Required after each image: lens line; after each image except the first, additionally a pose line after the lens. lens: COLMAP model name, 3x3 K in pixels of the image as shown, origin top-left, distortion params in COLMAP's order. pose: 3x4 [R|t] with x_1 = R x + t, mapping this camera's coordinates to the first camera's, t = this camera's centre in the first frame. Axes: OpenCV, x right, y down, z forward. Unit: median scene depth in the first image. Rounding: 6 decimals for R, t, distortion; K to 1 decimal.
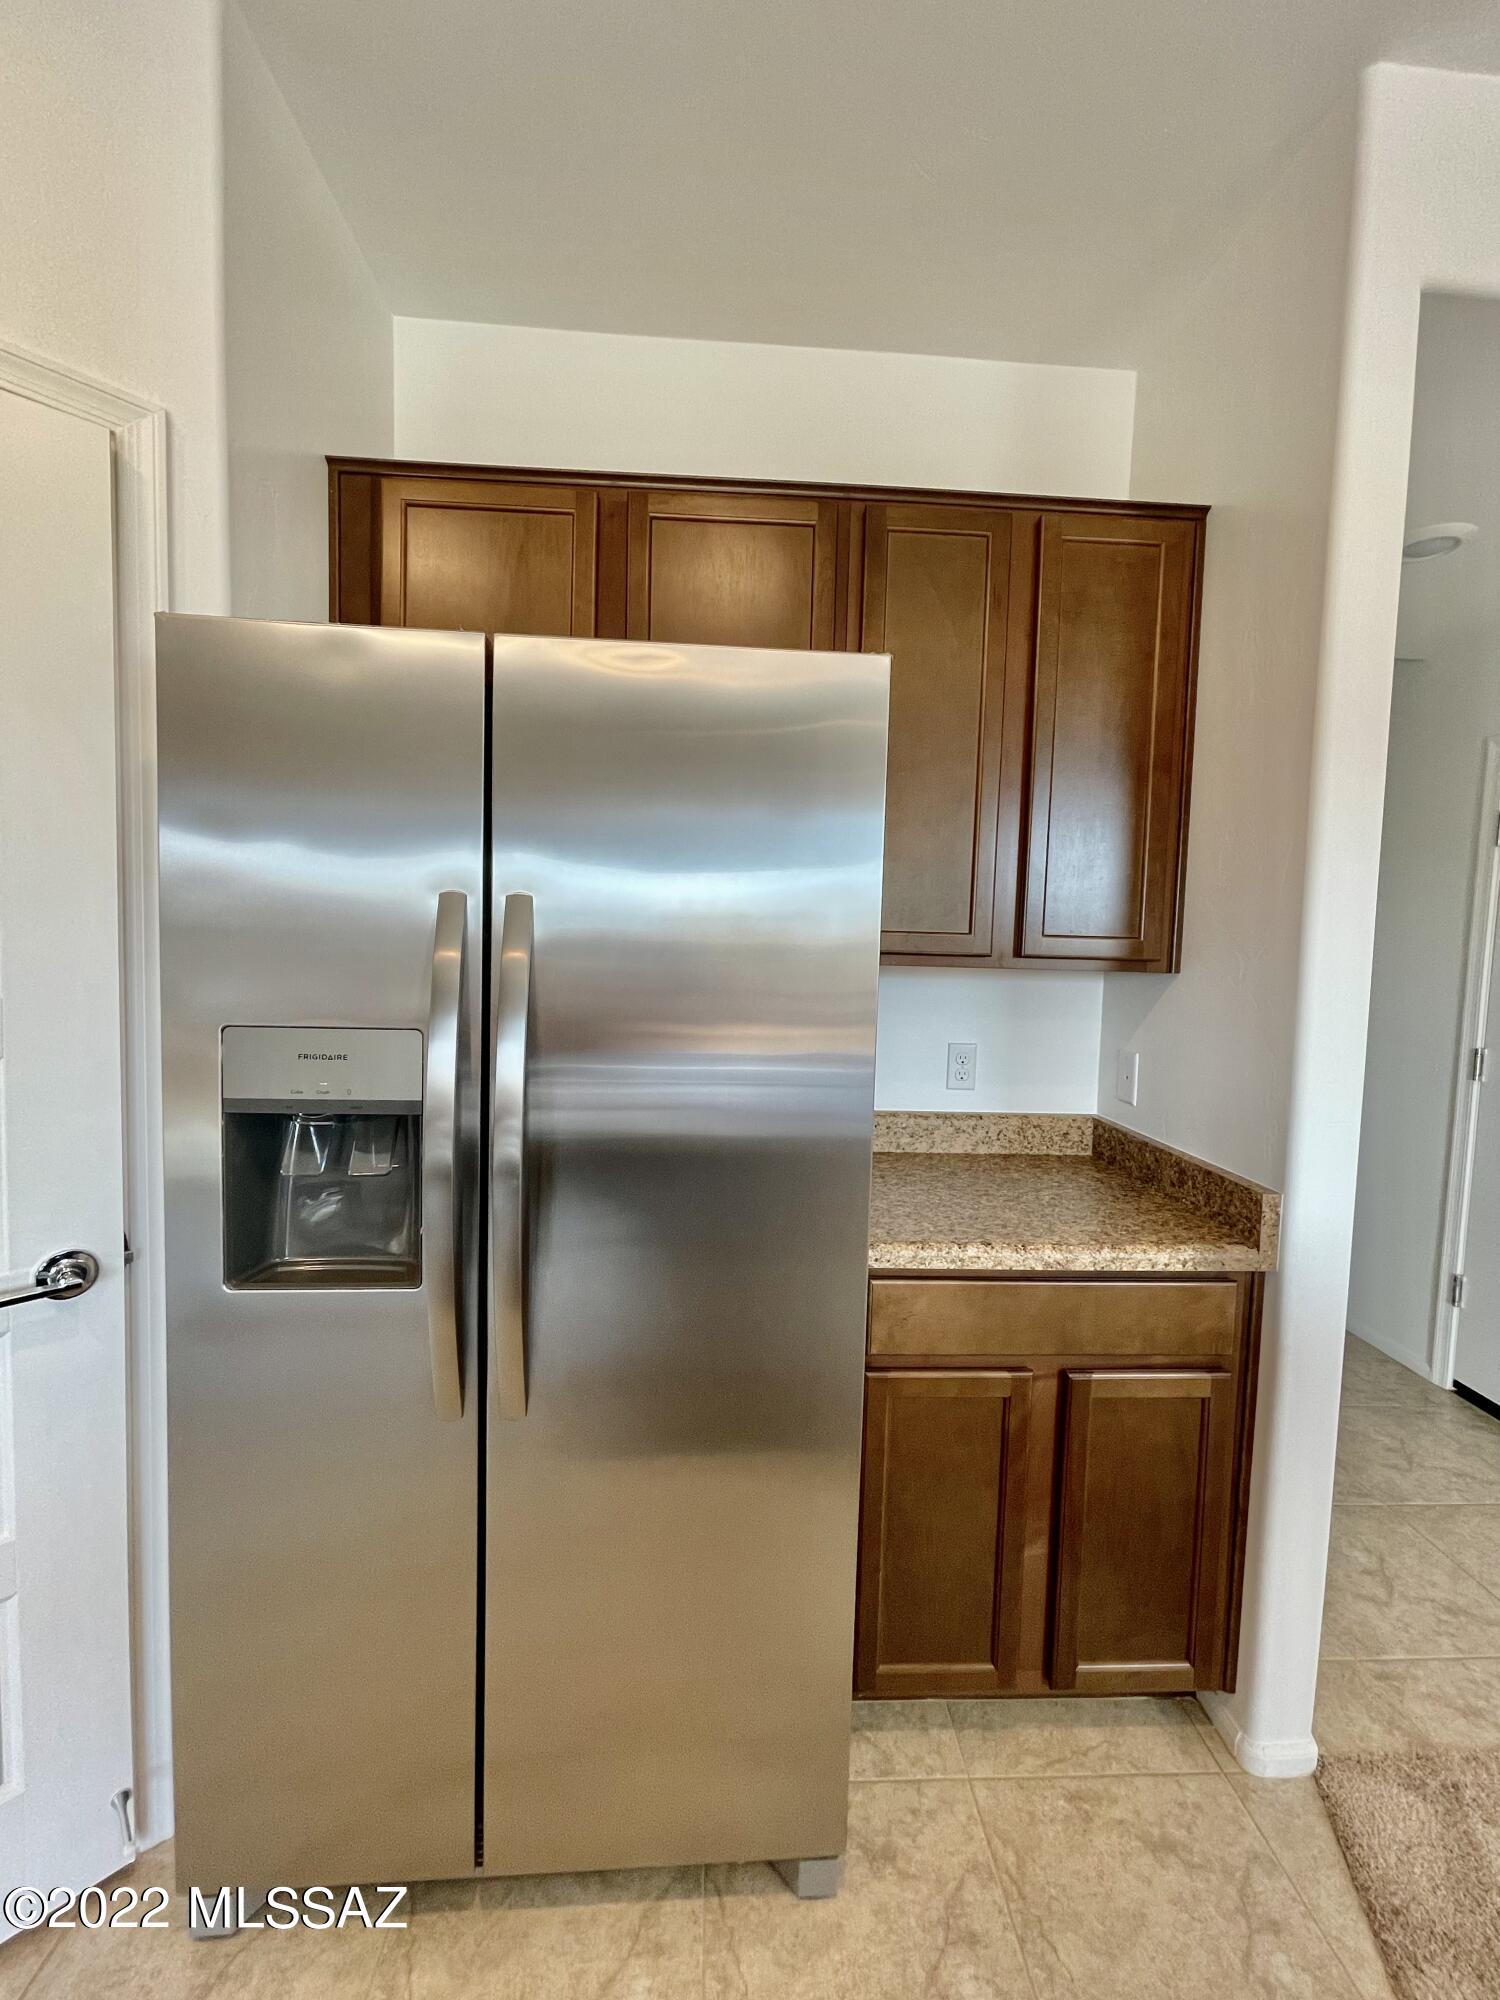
lens RADIAL K [[807.2, 0, 743.2], [0, 807.2, 996.6], [0, 0, 1]] dist [-0.003532, 0.000772]
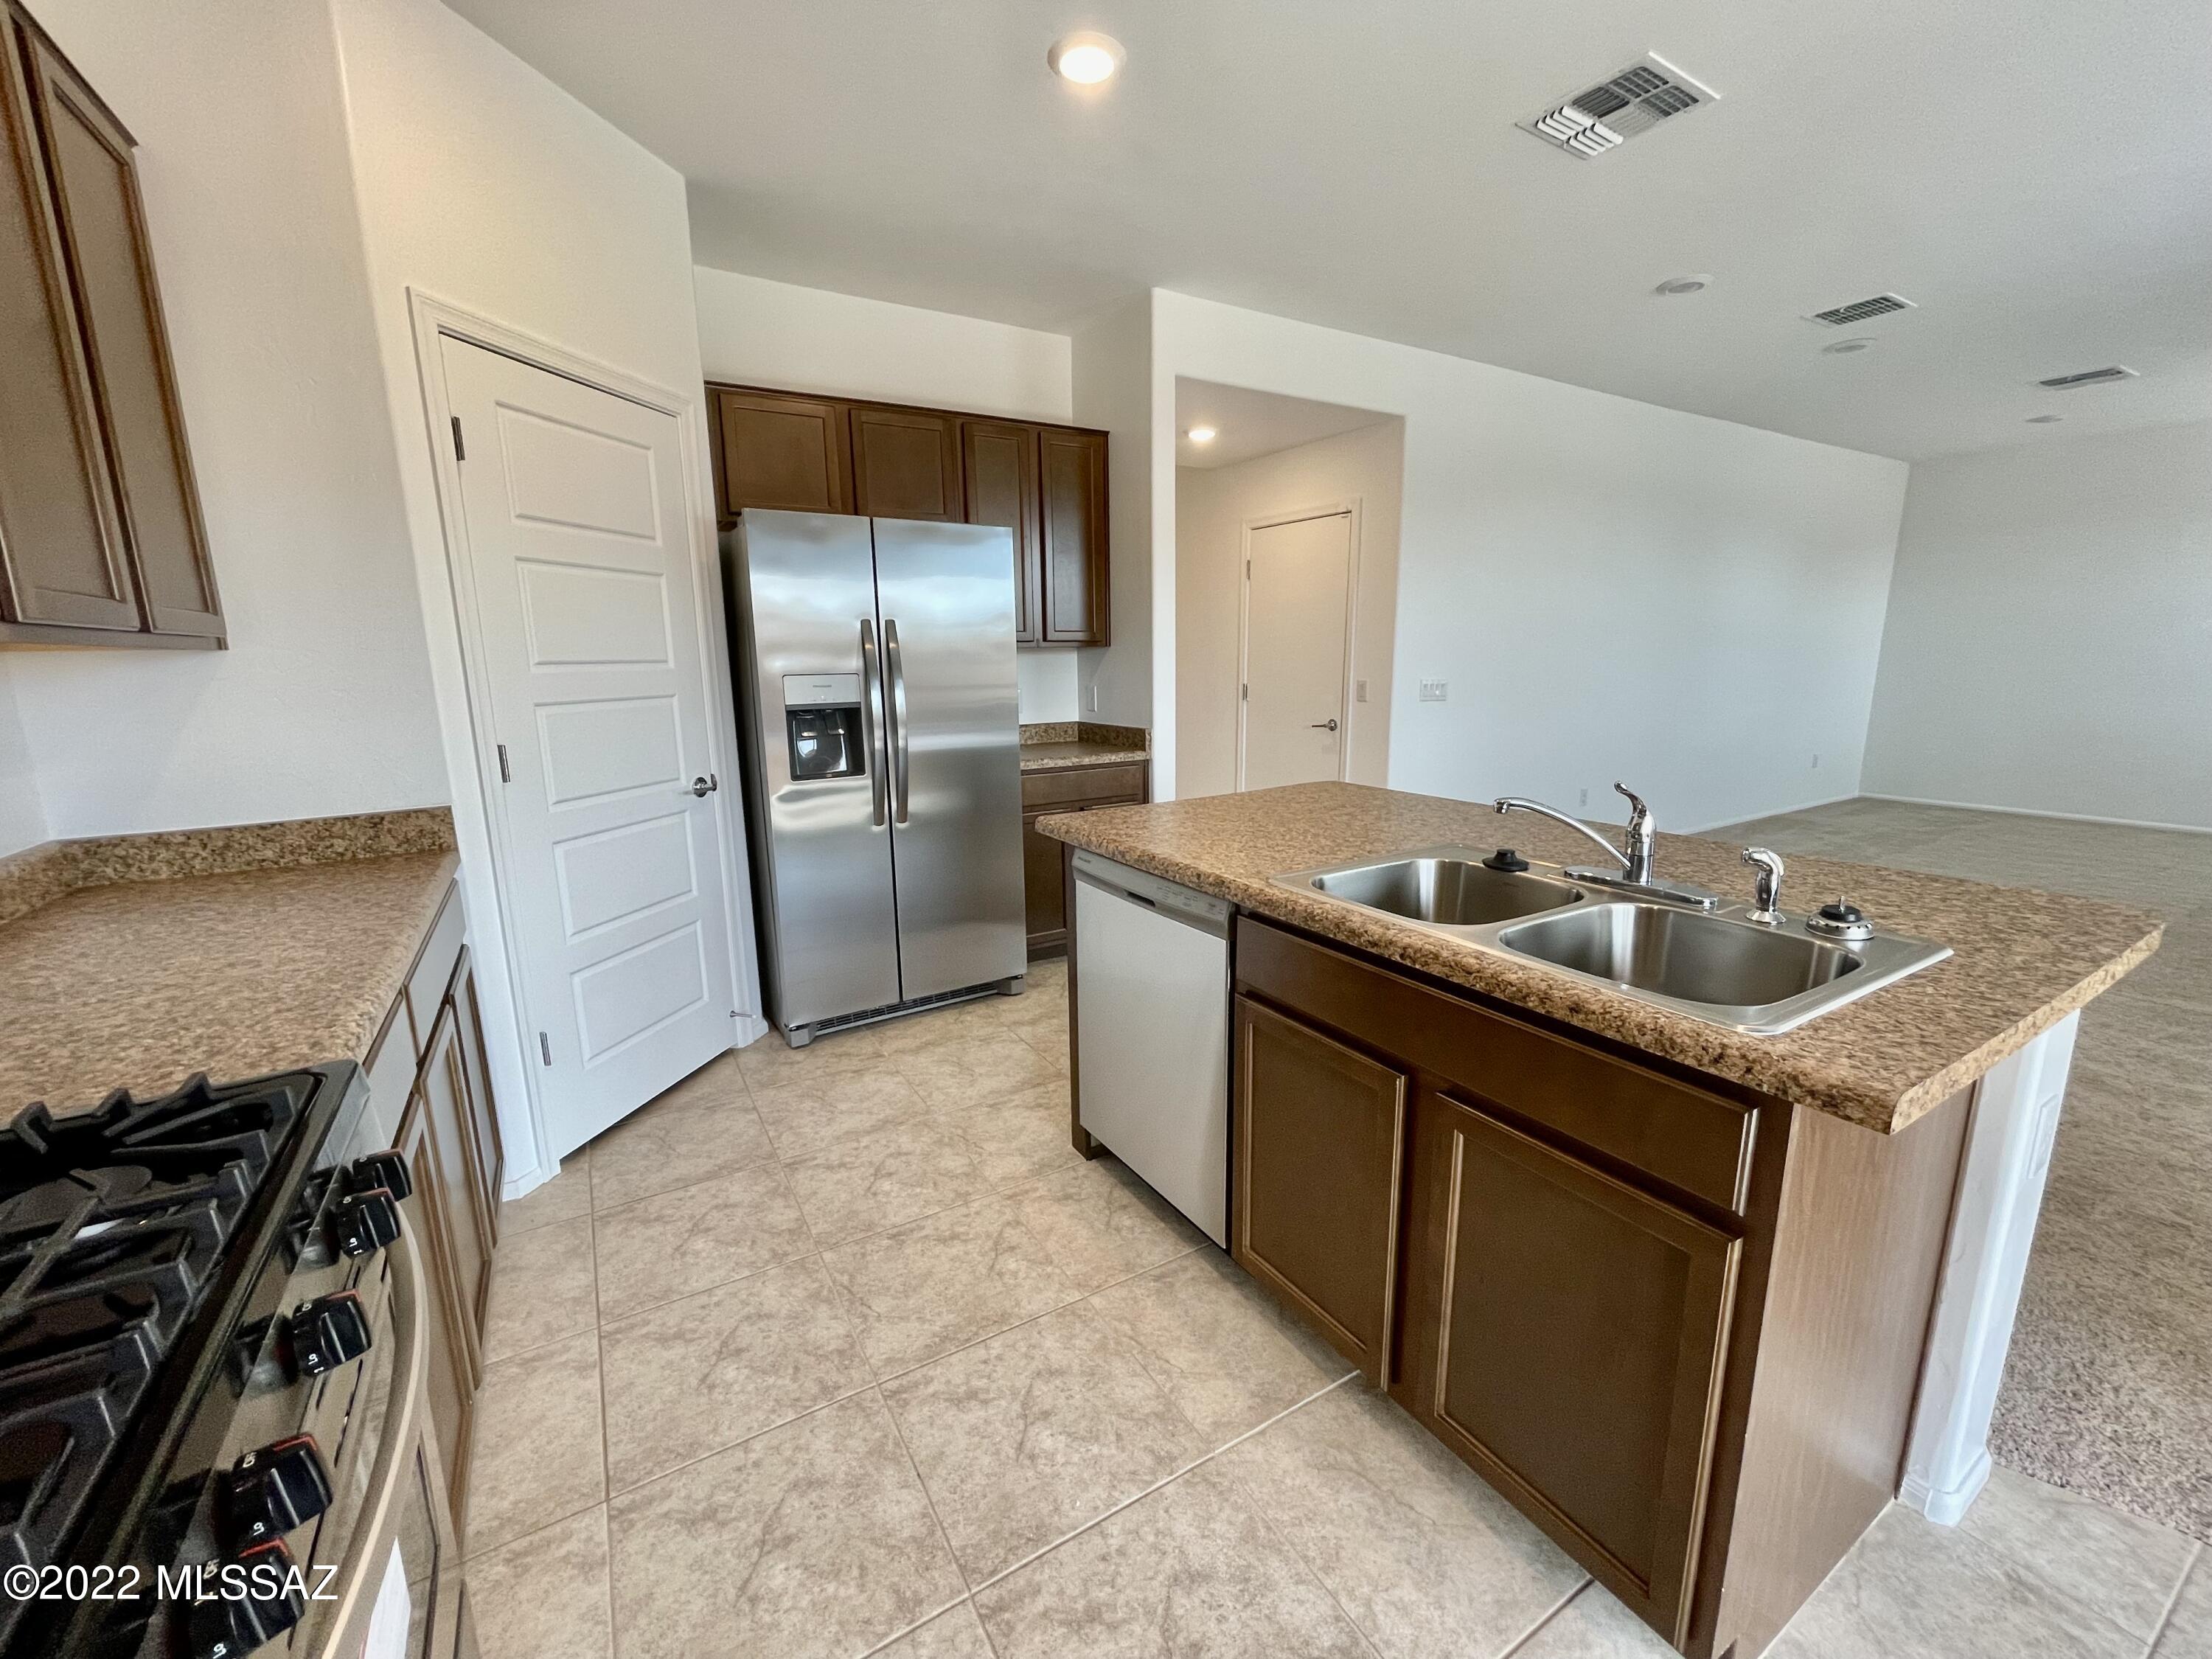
lens RADIAL K [[892.7, 0, 1096.4], [0, 892.7, 830.3], [0, 0, 1]] dist [-0.003532, 0.000772]
pose [[0.880355, -0.132144, 0.455536, -0.819292], [0.067794, 0.985603, 0.154891, 0.105093], [-0.469445, -0.105476, 0.876639, -1.434045]]
